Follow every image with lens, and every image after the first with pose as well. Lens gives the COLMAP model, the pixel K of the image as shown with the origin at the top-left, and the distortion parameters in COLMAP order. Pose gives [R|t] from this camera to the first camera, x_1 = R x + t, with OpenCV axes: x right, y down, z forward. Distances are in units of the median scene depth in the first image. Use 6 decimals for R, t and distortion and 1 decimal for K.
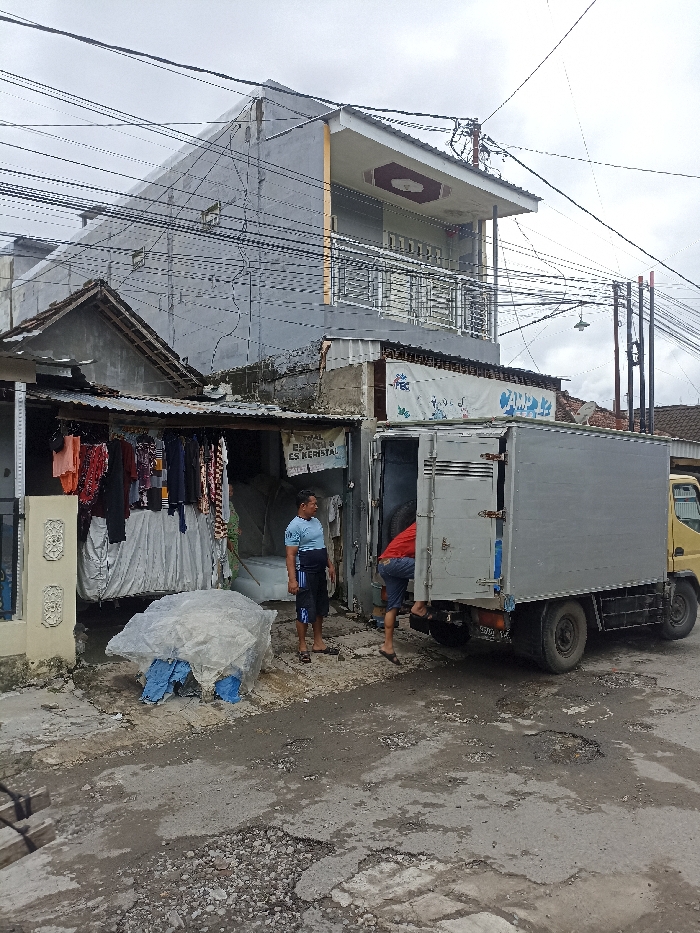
lens RADIAL K [[652.9, 0, 351.5], [0, 652.9, 457.1], [0, 0, 1]] dist [0.048911, 0.000691]
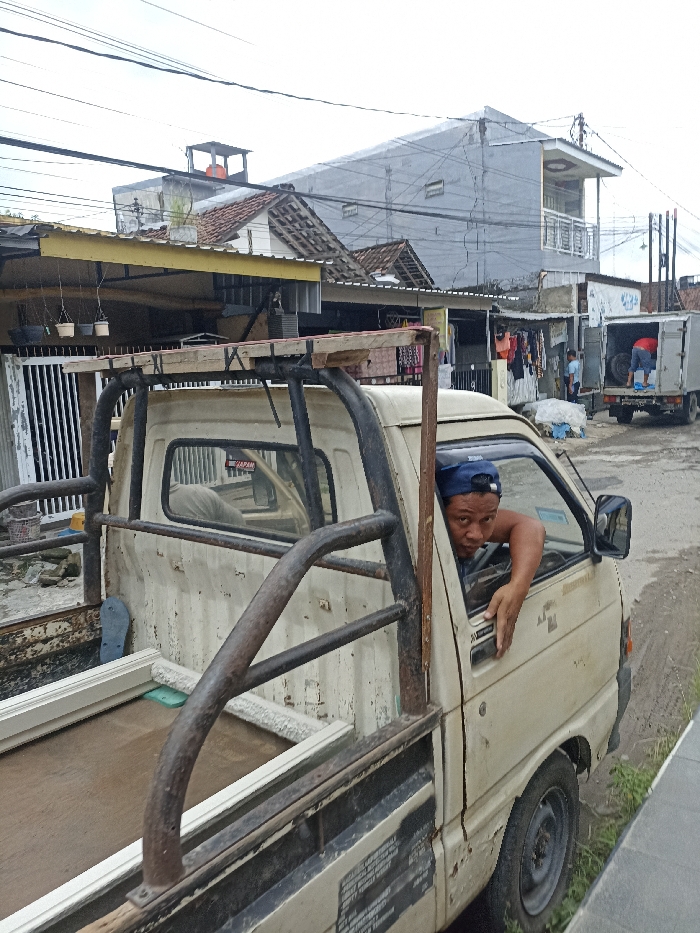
lens RADIAL K [[671.6, 0, 345.4], [0, 671.6, 466.0], [0, 0, 1]] dist [0.033703, -0.005754]
pose [[0.983606, -0.093850, 0.153986, -0.851074], [0.063894, 0.979881, 0.189078, -0.035646], [-0.168633, -0.176139, 0.969813, -0.763275]]
